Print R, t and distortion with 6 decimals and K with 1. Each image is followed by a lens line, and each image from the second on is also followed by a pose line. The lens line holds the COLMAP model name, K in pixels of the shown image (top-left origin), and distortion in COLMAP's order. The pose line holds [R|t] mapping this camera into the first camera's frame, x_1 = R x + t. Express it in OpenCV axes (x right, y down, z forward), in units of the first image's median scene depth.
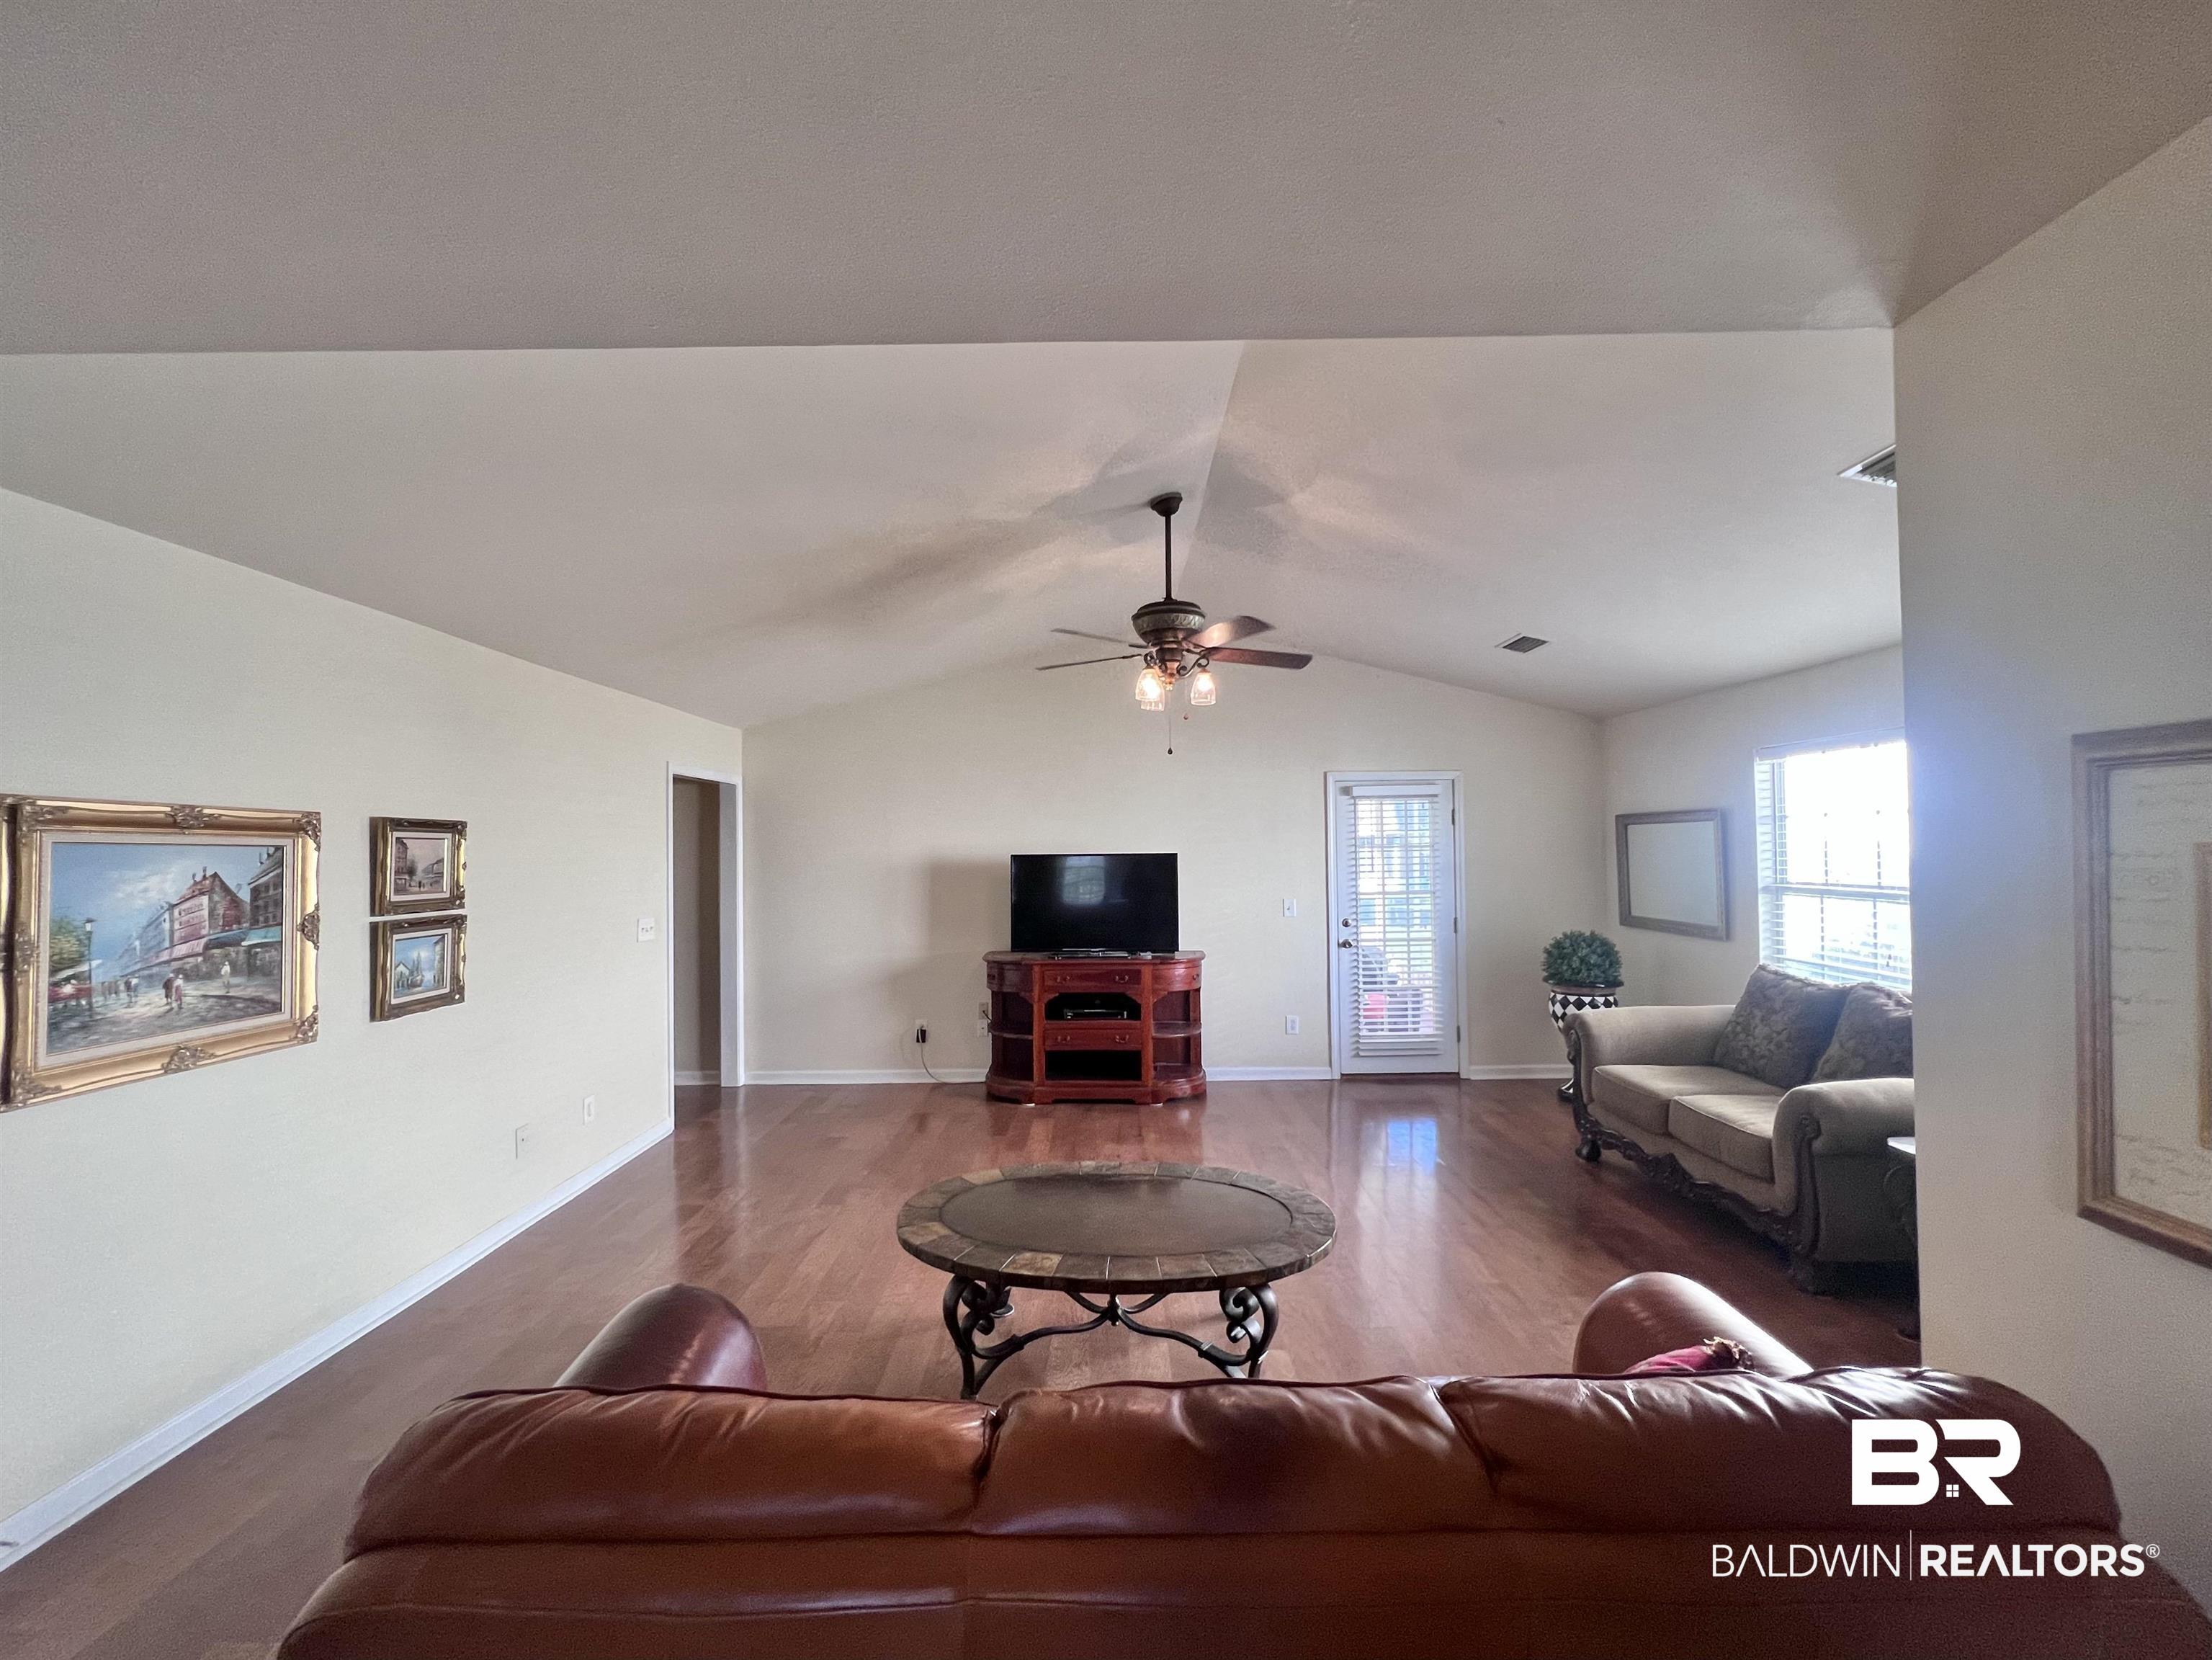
lens RADIAL K [[889.9, 0, 1111.7], [0, 889.9, 832.9], [0, 0, 1]] dist [0.000914, -0.000081]
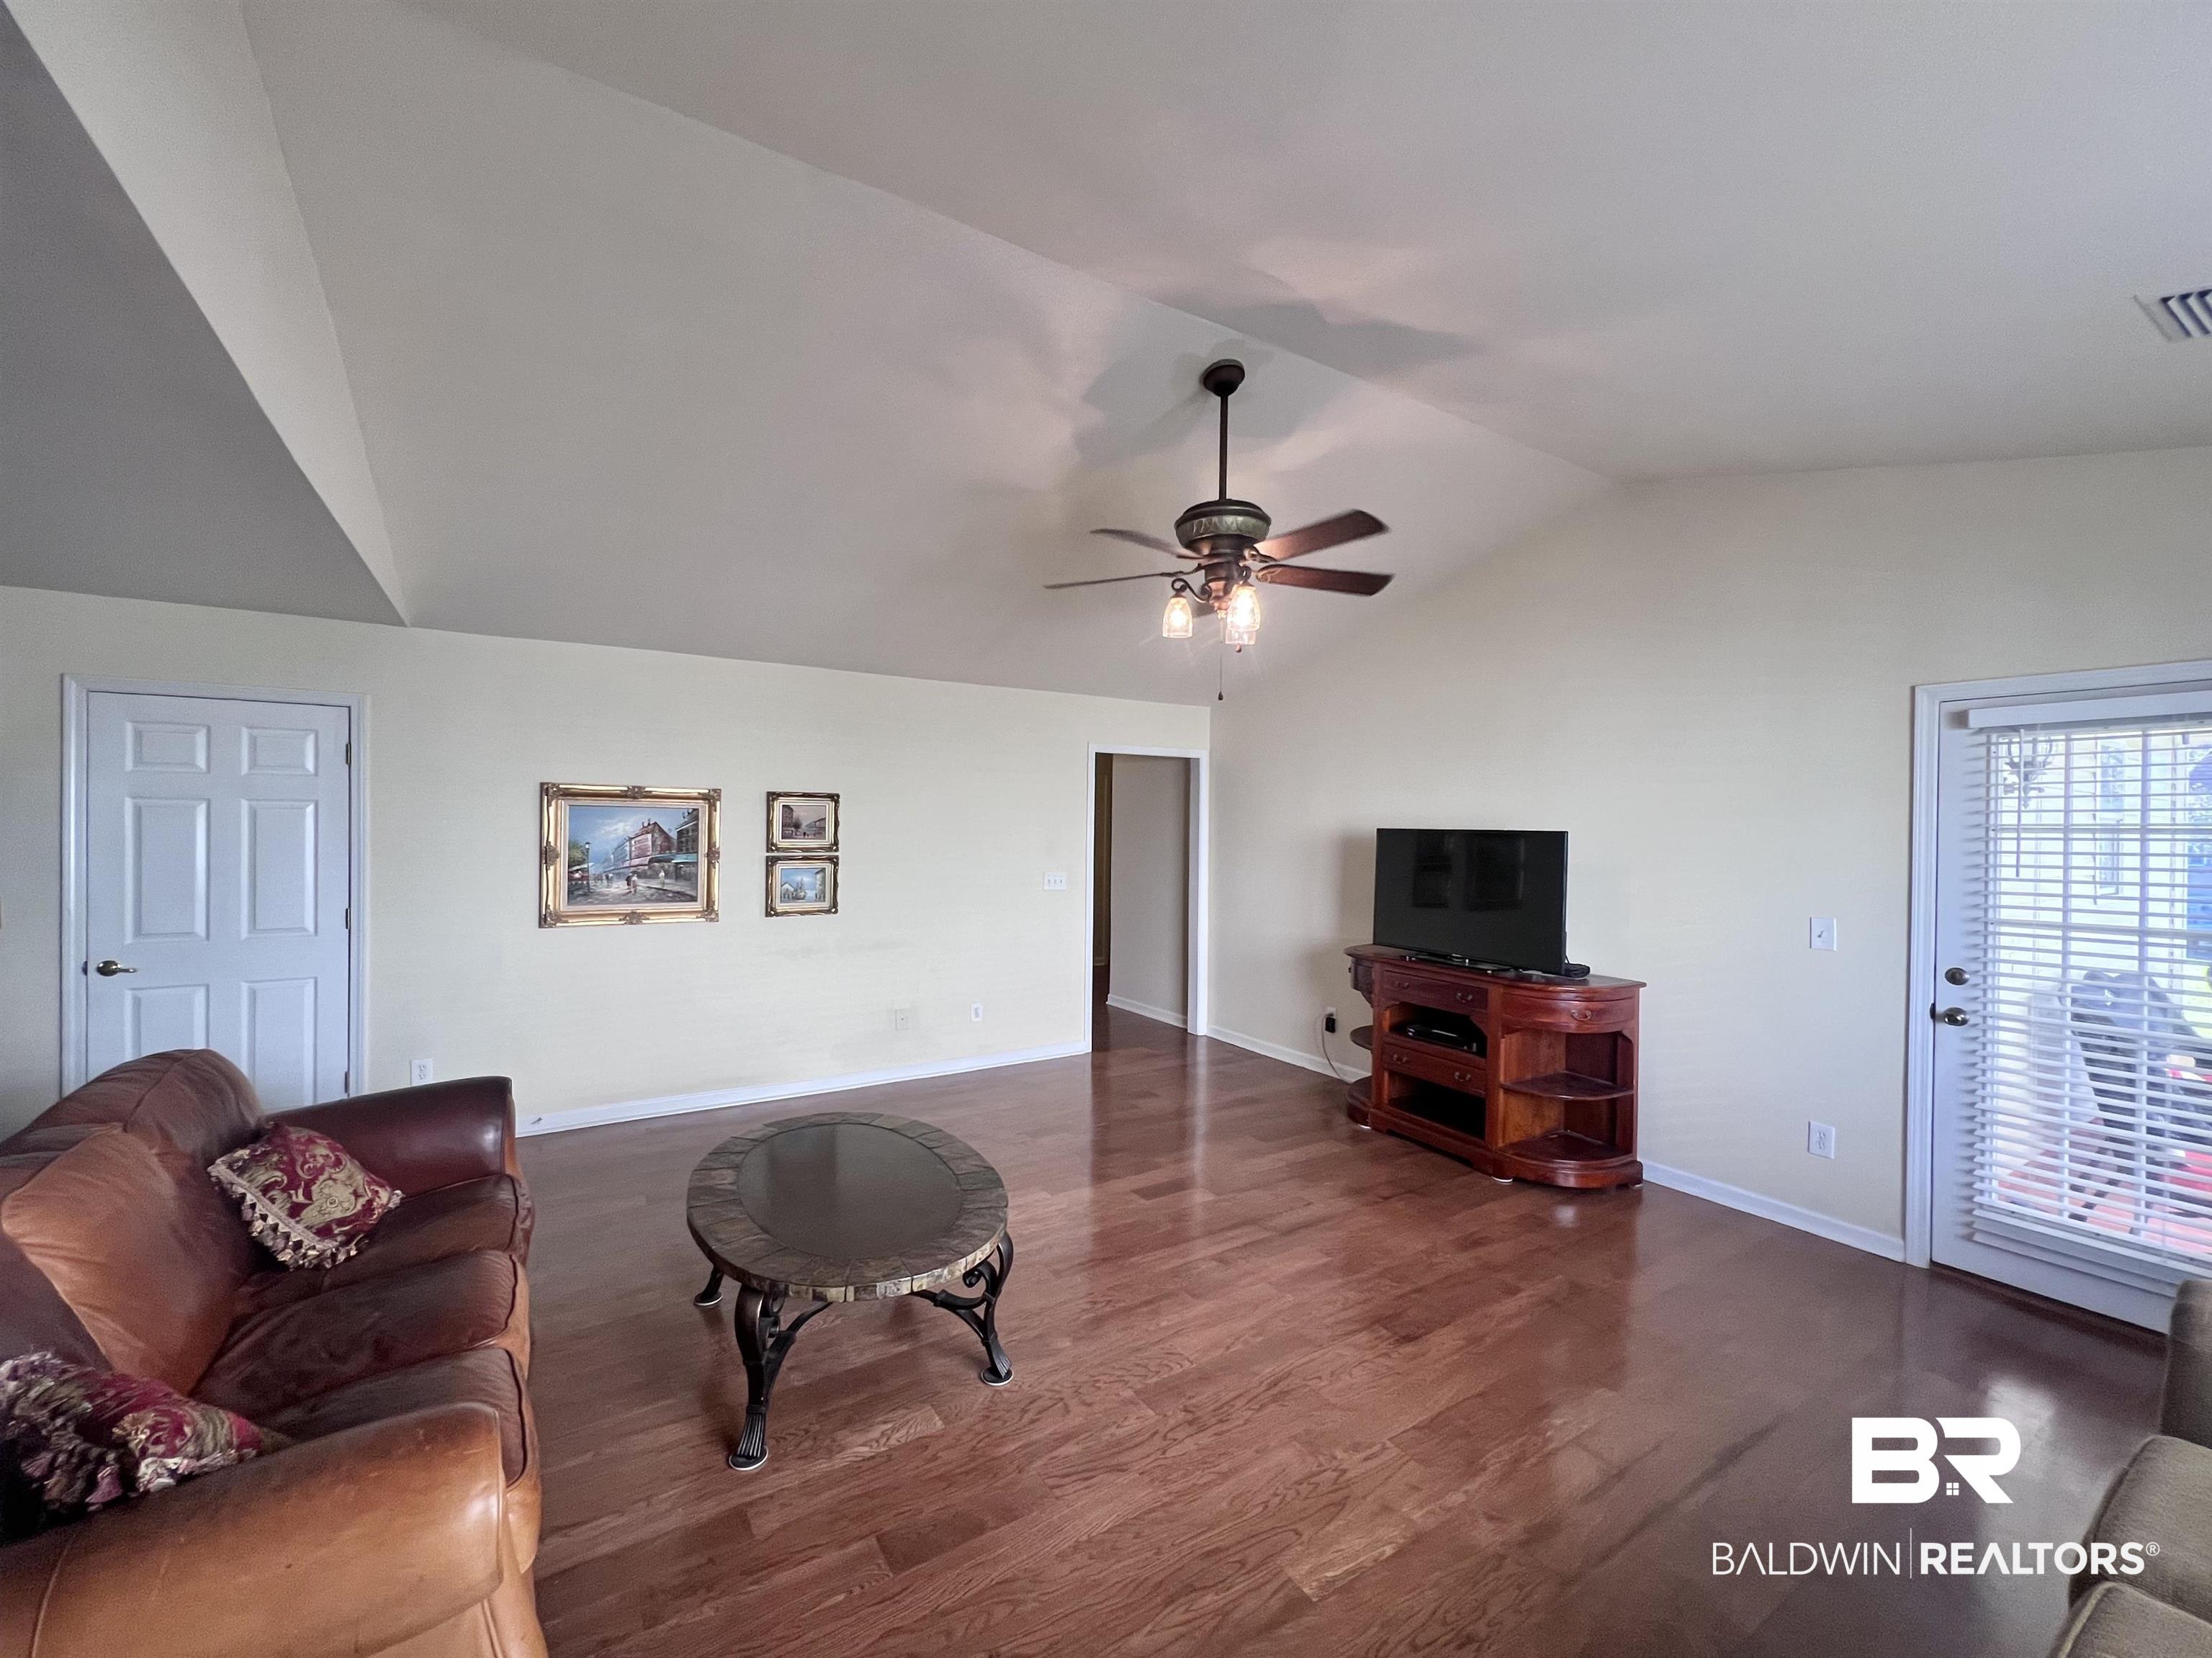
lens RADIAL K [[891.4, 0, 1106.2], [0, 891.4, 823.1], [0, 0, 1]] dist [-0.002160, 0.000683]
pose [[0.546730, 0.018108, -0.837113, 0.858646], [-0.001802, 0.999789, 0.020450, 0.006013], [0.837307, -0.009672, 0.546647, 0.620553]]
